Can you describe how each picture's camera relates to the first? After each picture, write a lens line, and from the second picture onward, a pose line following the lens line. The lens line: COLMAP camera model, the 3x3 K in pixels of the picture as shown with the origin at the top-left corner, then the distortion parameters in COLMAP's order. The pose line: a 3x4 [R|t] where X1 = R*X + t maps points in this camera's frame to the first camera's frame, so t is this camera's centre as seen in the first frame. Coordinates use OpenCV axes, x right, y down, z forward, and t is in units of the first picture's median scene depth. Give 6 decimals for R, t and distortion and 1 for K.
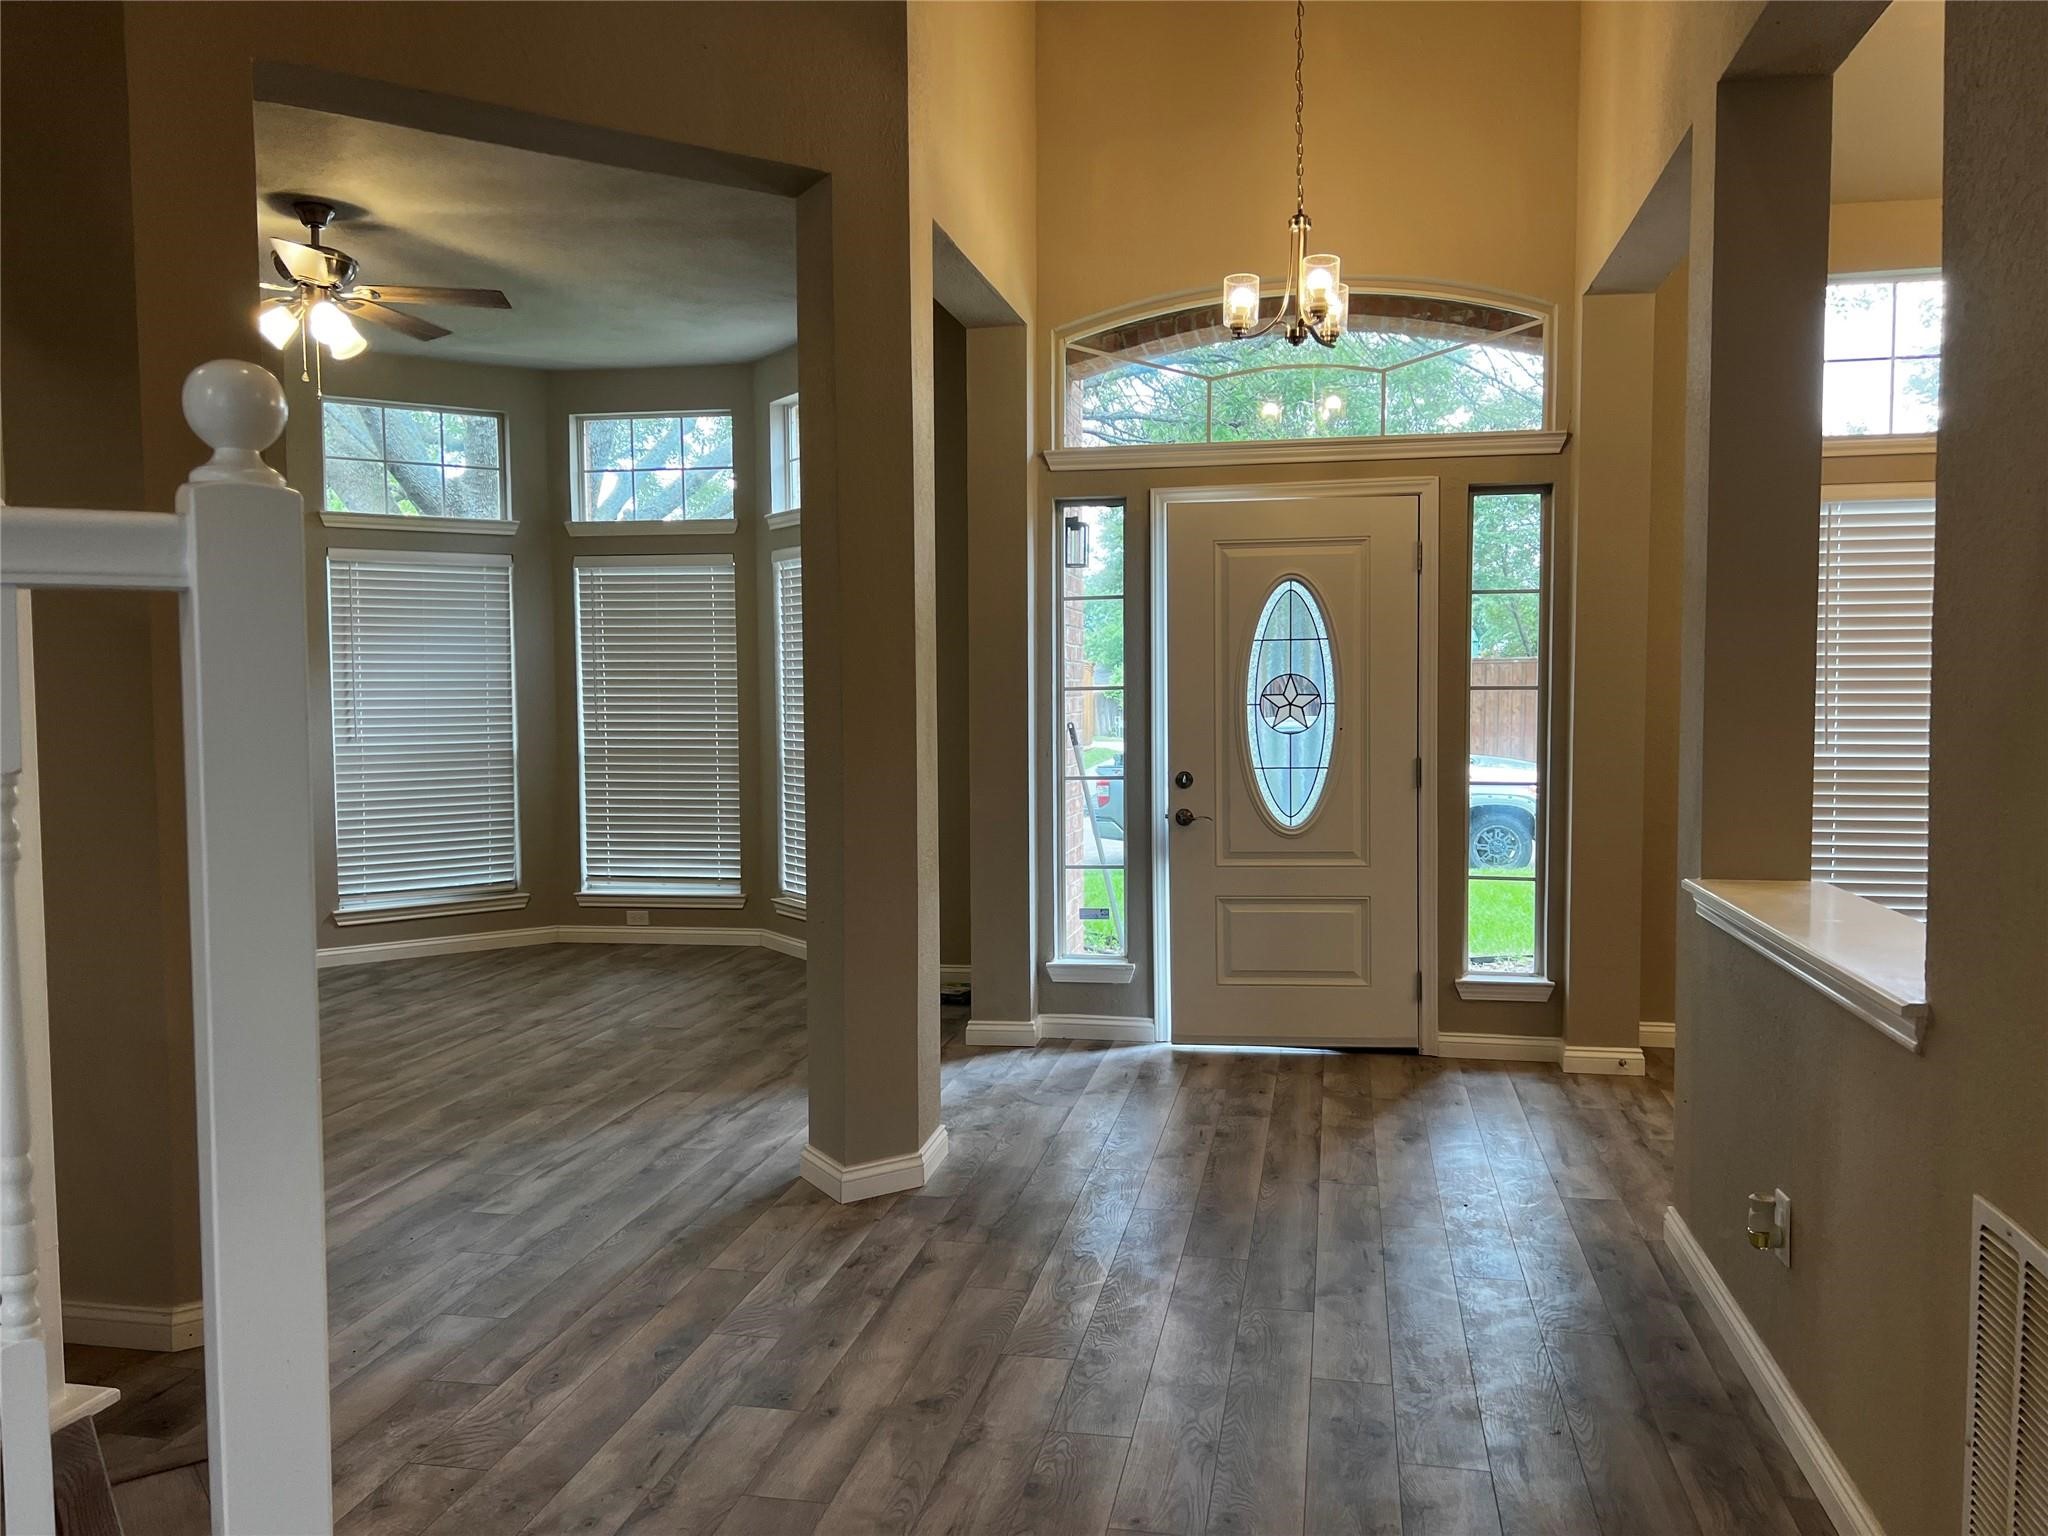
lens RADIAL K [[1579.9, 0, 1024.0], [0, 1579.9, 768.0], [0, 0, 1]] dist [0.168707, -0.169220]
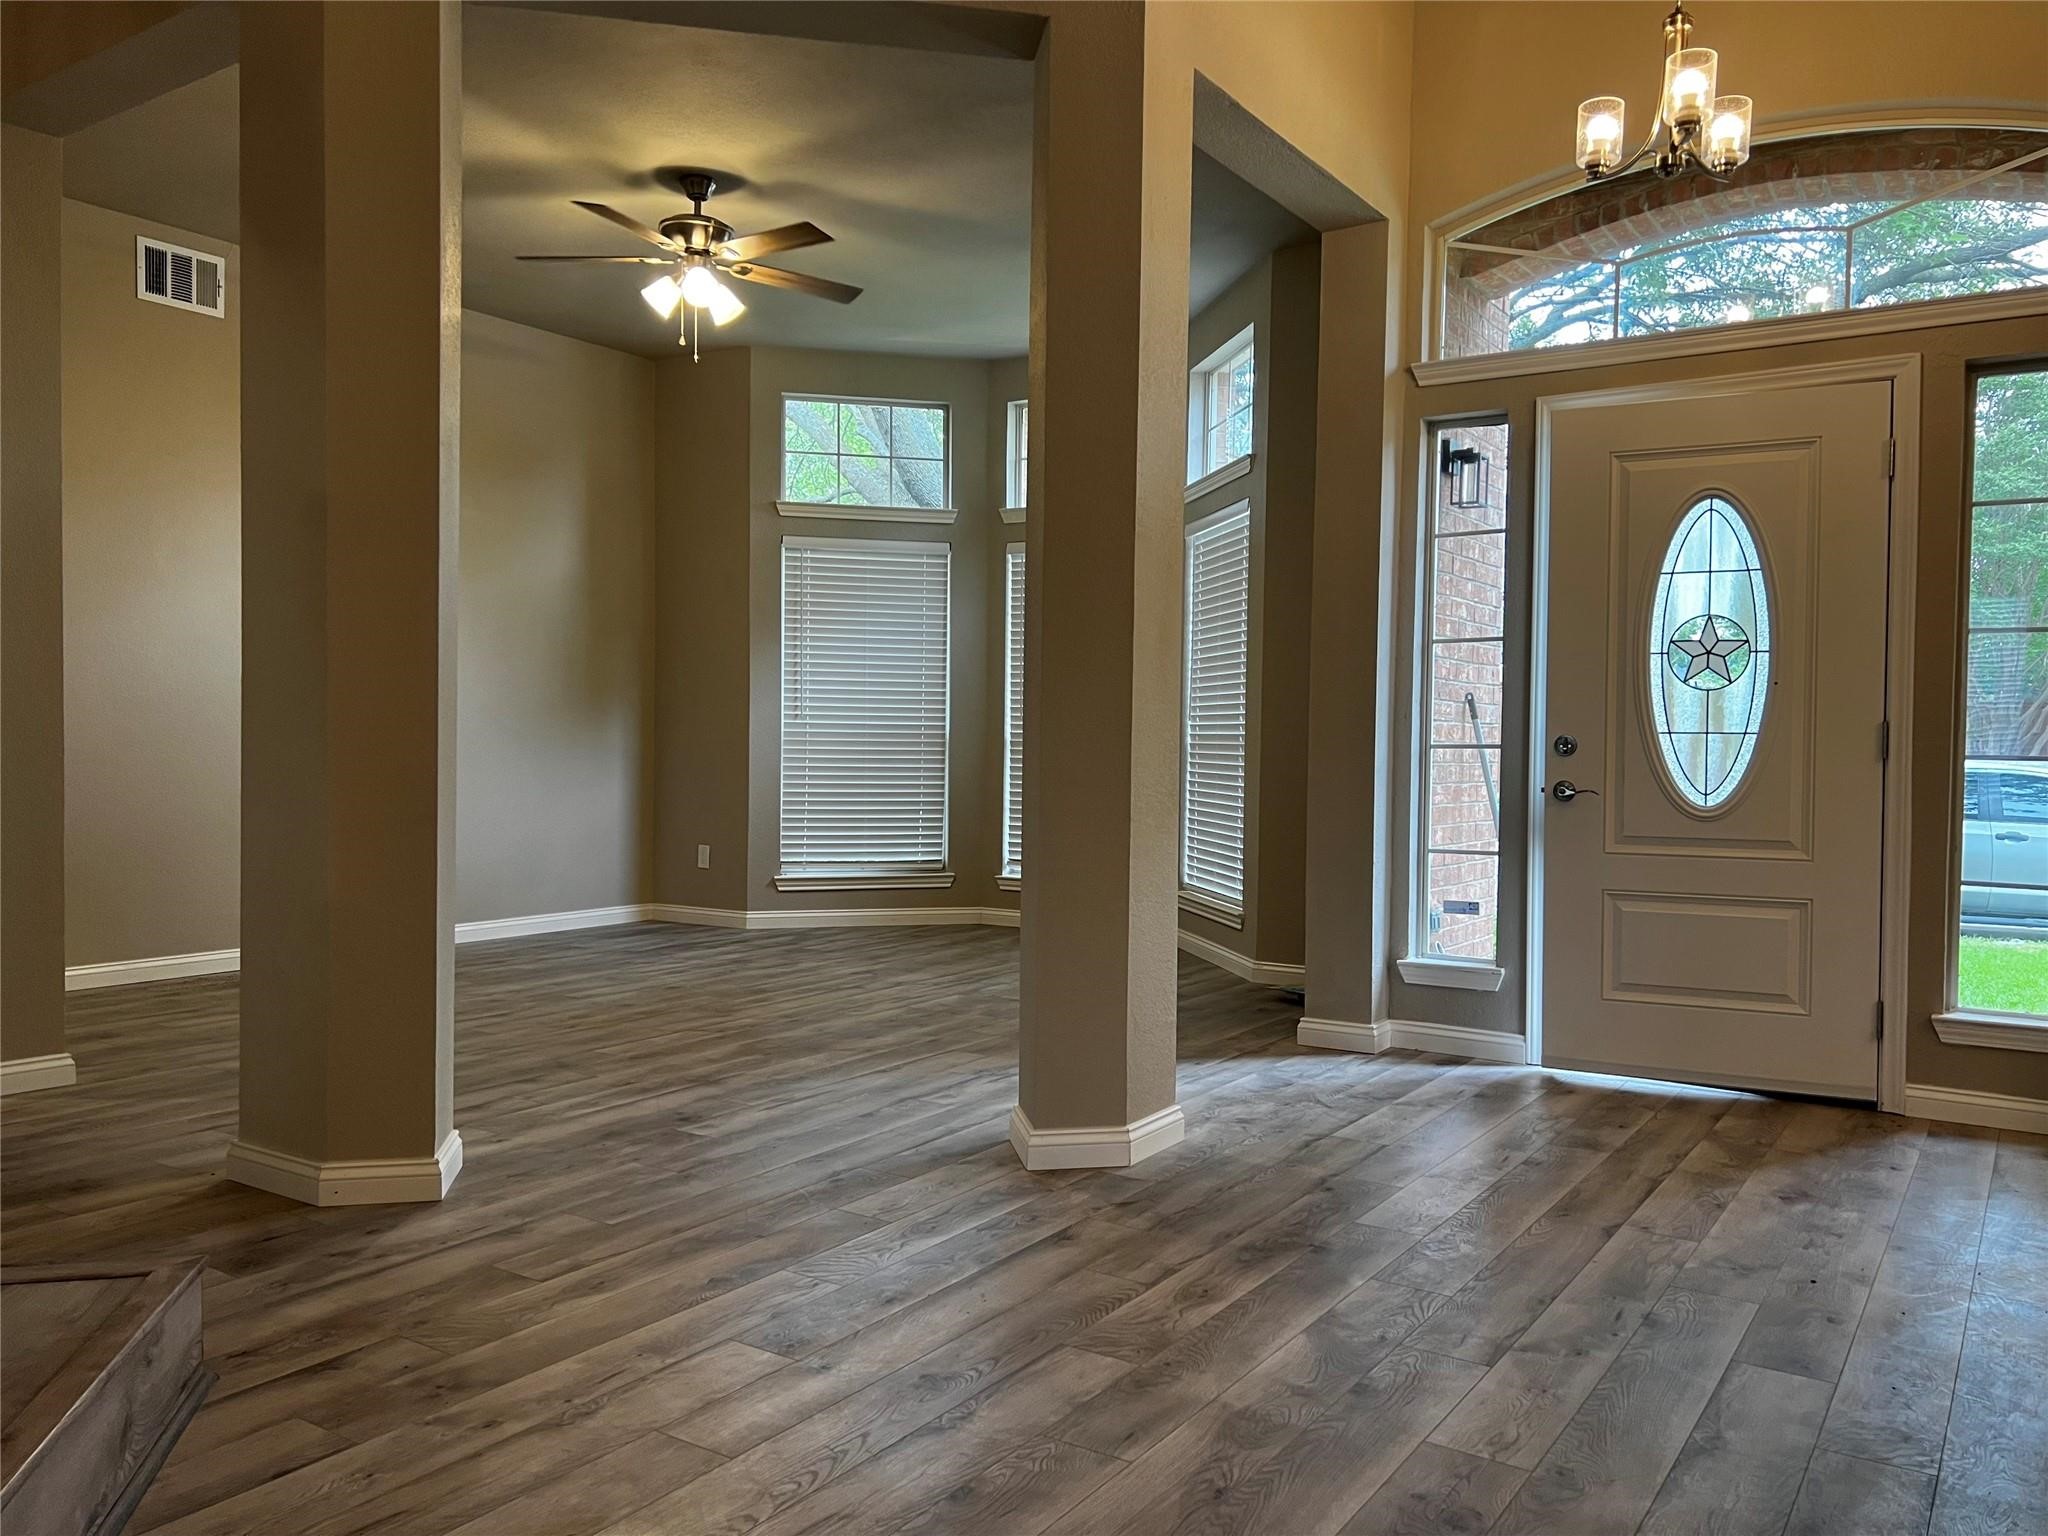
lens RADIAL K [[1561.8, 0, 1024.0], [0, 1561.8, 768.0], [0, 0, 1]] dist [0.153176, -0.176276]
pose [[0.927381, 0.028370, -0.373041, 0.150501], [-0.041733, 0.998742, -0.027793, 0.054217], [0.371783, 0.041342, 0.927399, 0.132049]]
